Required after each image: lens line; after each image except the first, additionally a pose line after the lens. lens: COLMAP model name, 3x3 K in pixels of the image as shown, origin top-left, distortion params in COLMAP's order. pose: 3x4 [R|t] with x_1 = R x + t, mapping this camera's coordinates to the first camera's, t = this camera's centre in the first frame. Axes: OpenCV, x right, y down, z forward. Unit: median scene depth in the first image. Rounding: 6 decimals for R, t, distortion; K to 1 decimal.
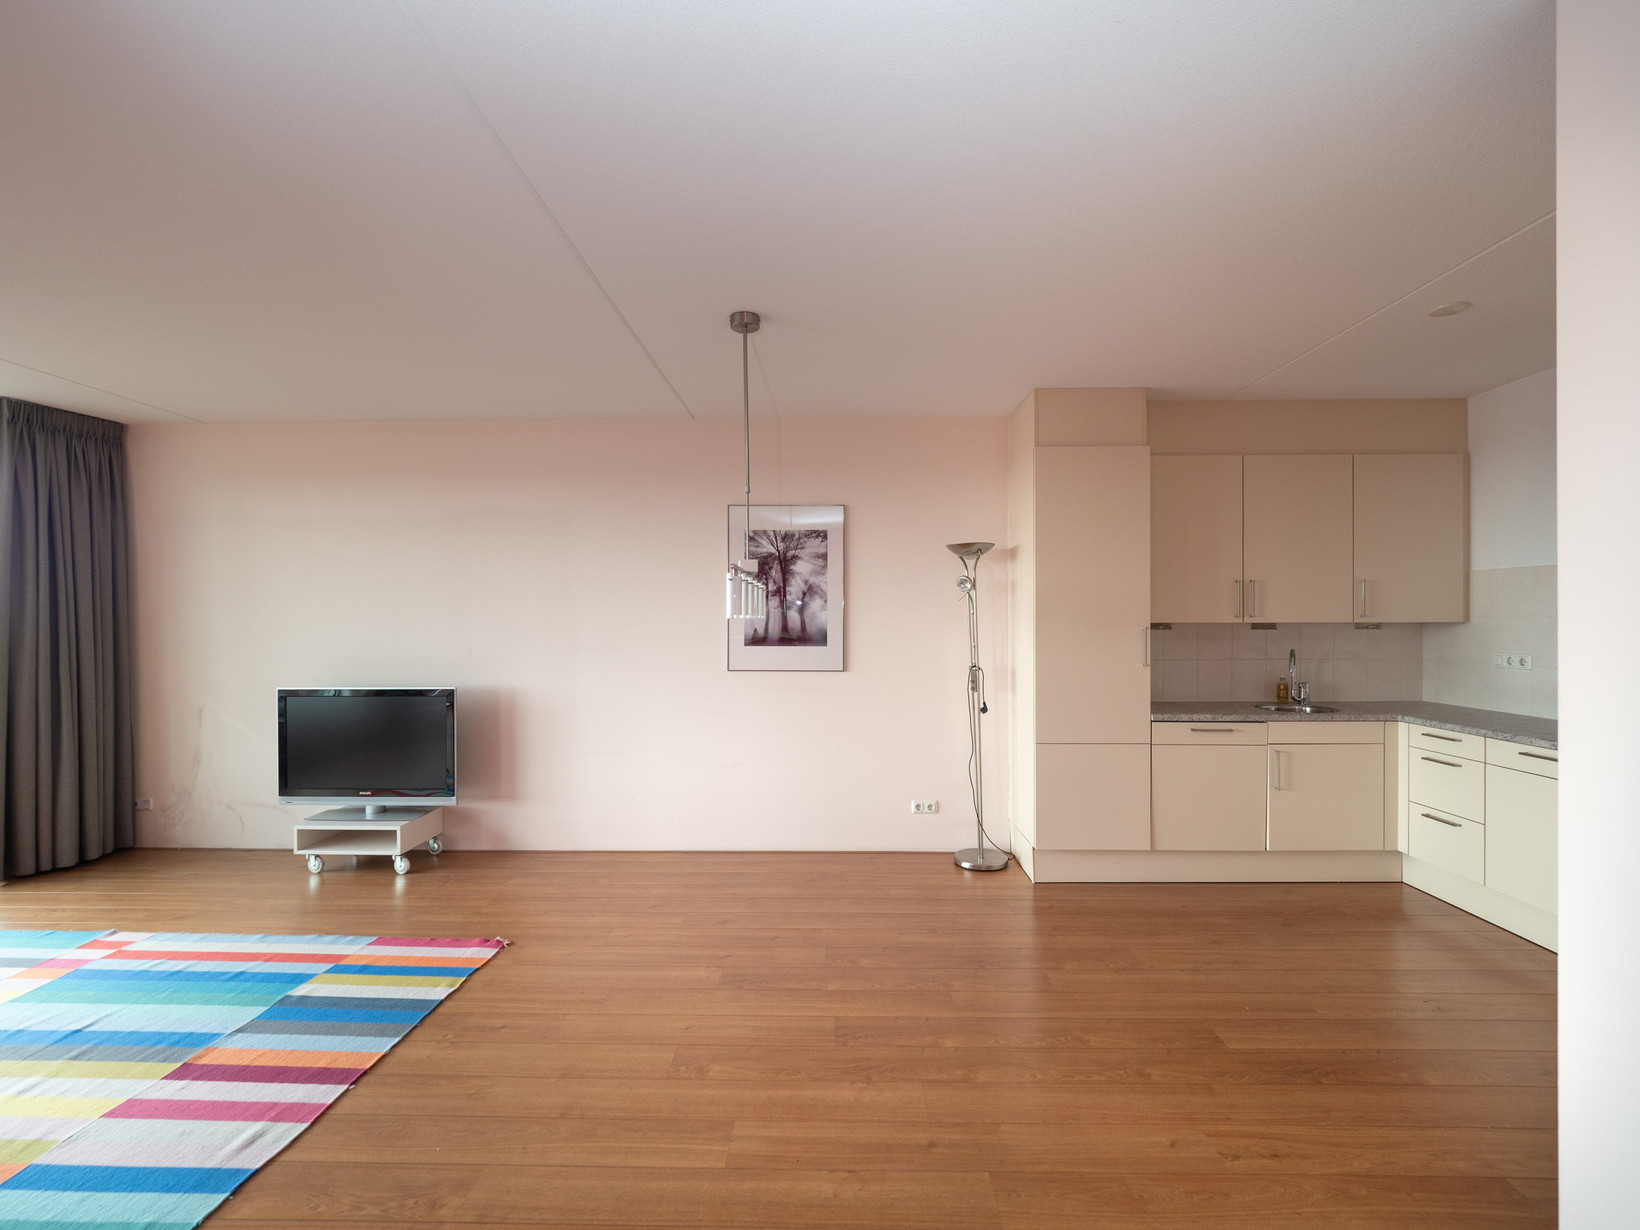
lens RADIAL K [[746.5, 0, 812.2], [0, 746.5, 623.0], [0, 0, 1]] dist [0.000394, 0.000287]
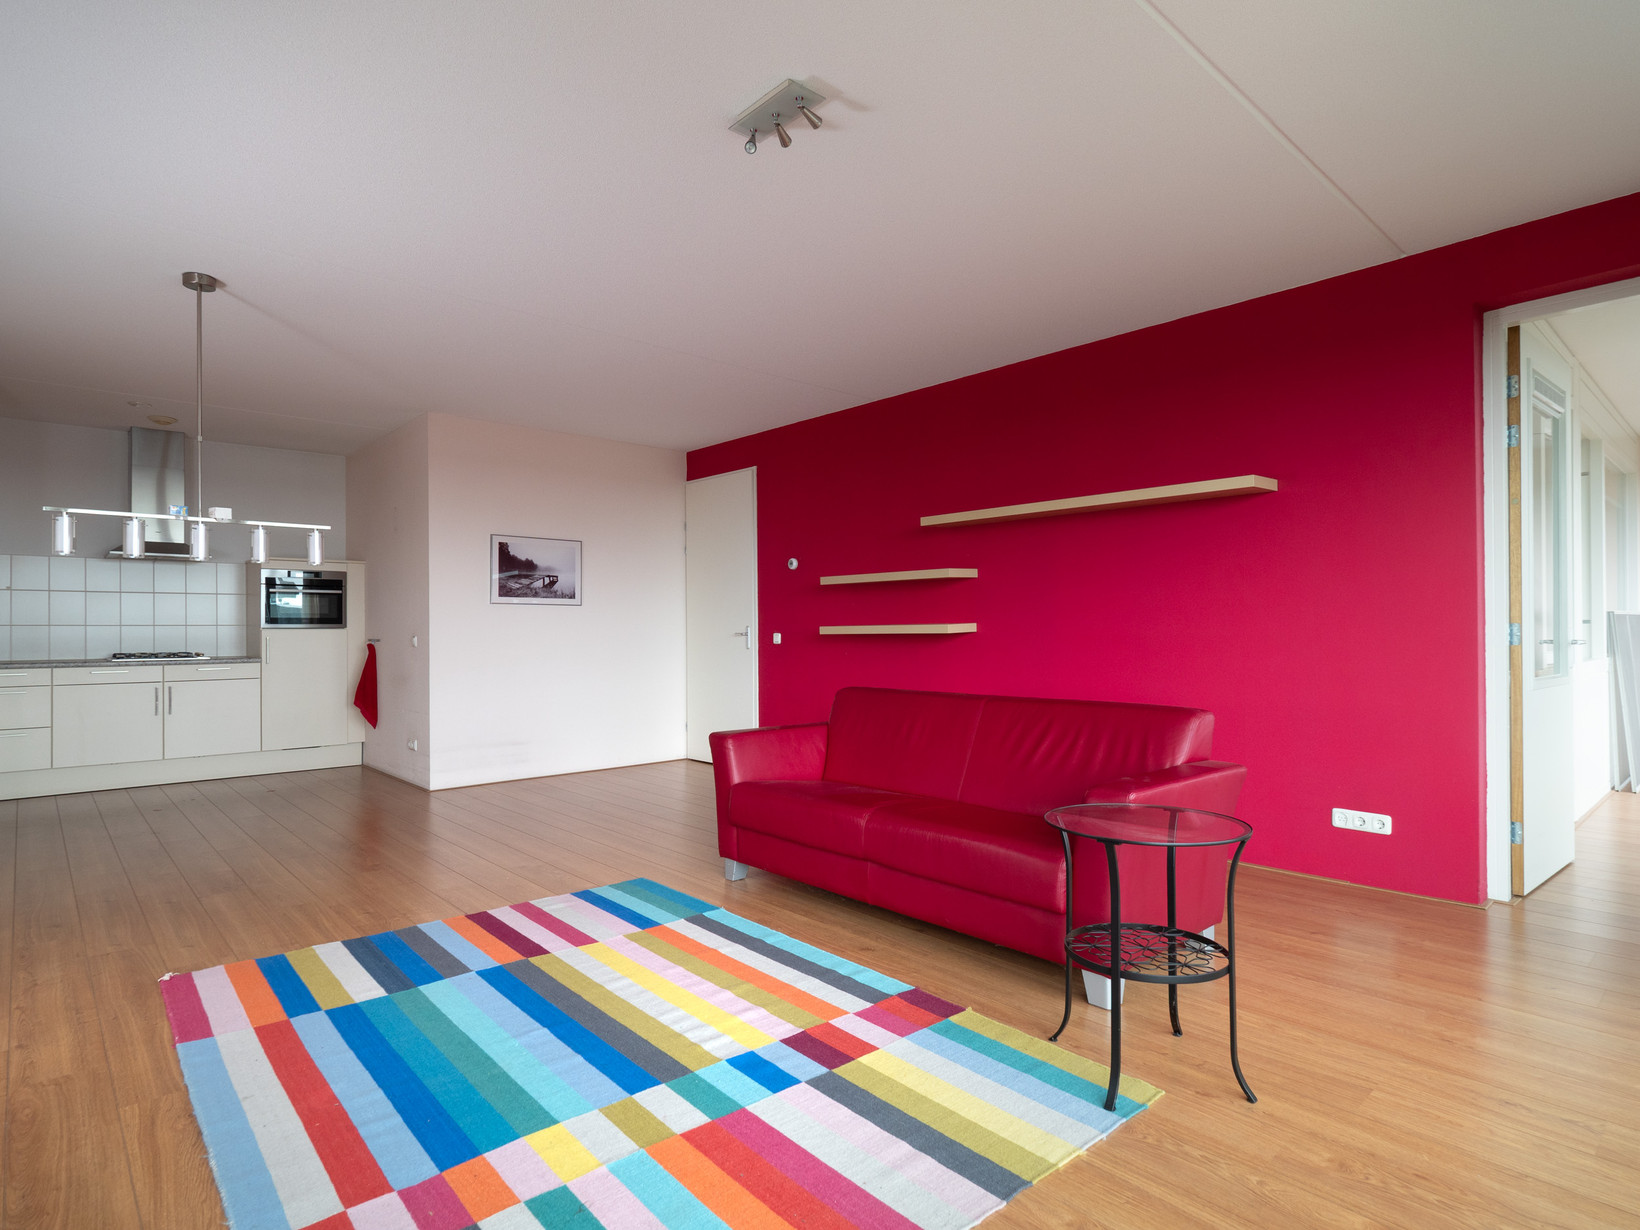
lens RADIAL K [[865.9, 0, 820.0], [0, 865.9, 615.0], [0, 0, 1]] dist [0.000961, -0.000612]
pose [[-0.698166, 0.016986, 0.715734, -1.276280], [0.007870, 0.999840, -0.016052, 0.076726], [-0.715893, -0.005574, -0.698188, 0.984539]]
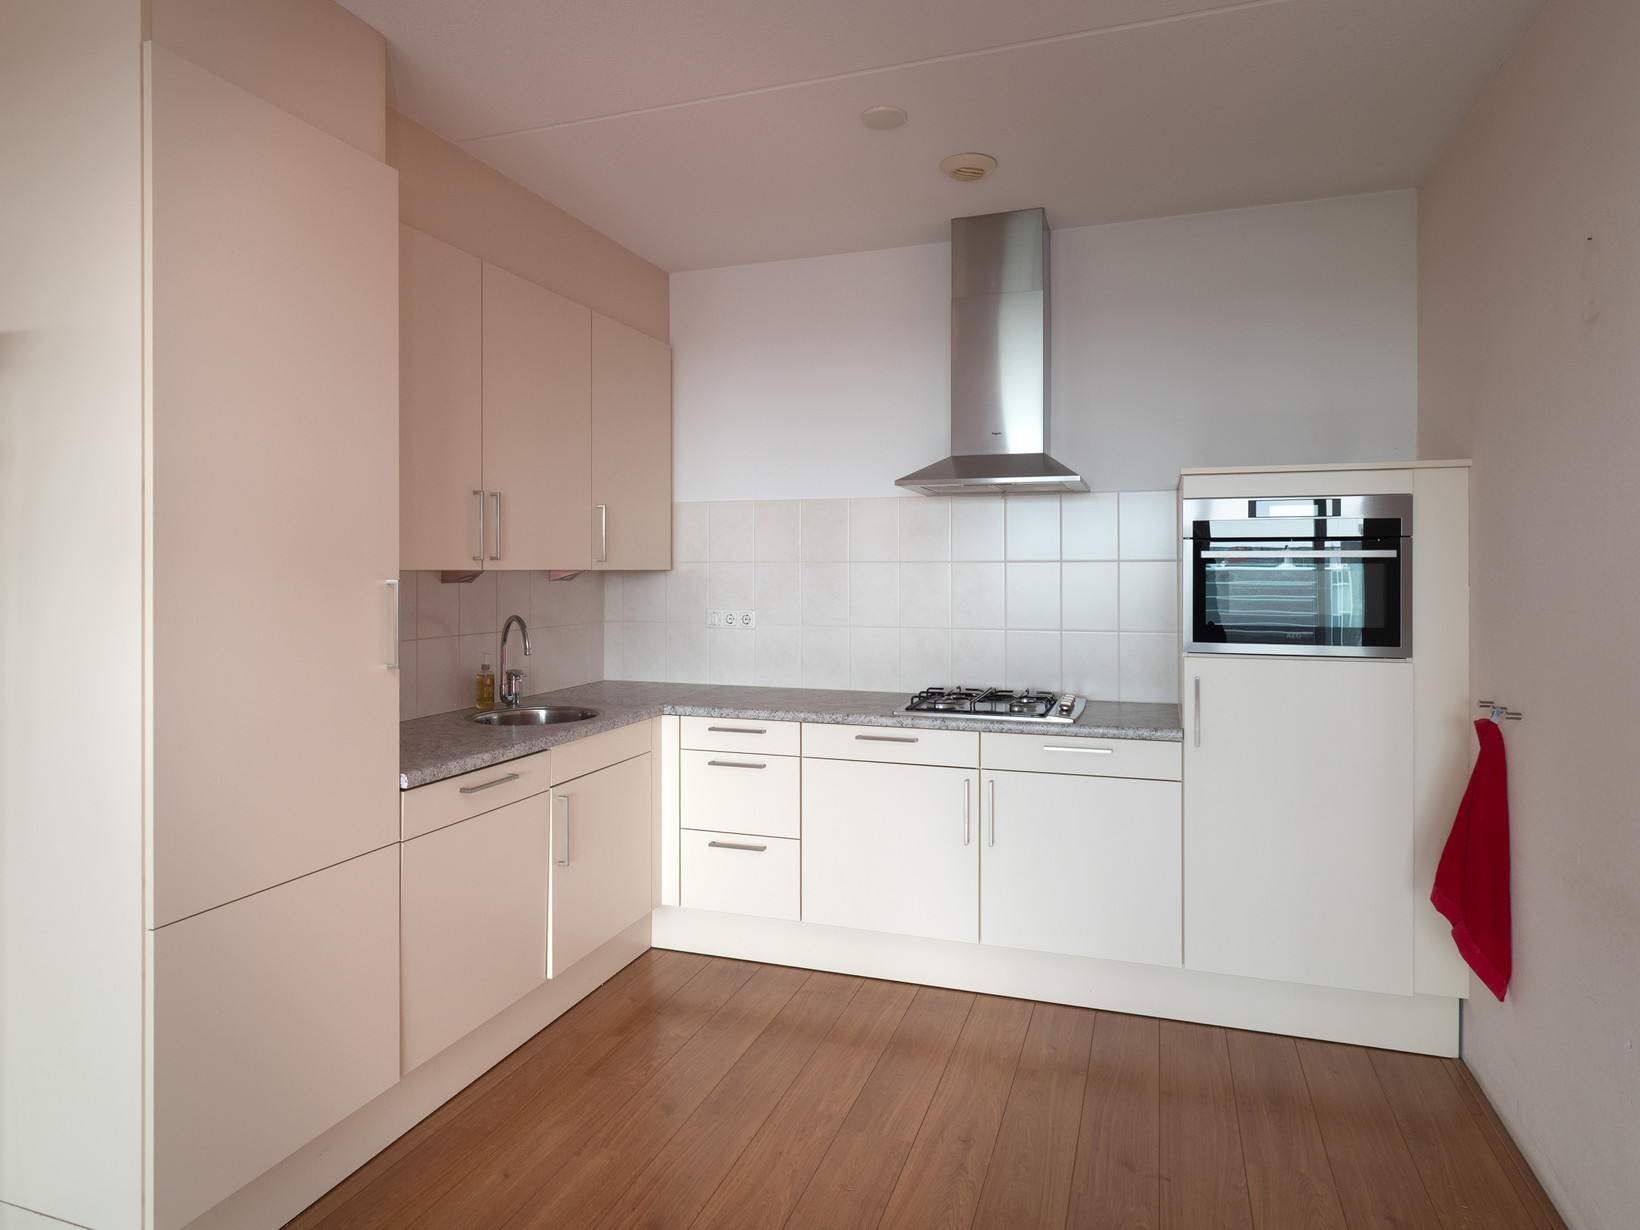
lens RADIAL K [[1012.1, 0, 823.1], [0, 1012.1, 570.1], [0, 0, 1]] dist [0.044391, 0.000121]
pose [[0.290934, 0.001361, 0.956742, -0.060620], [0.001884, 0.999996, -0.001995, 0.001422], [-0.956741, 0.002383, 0.290931, 0.601124]]
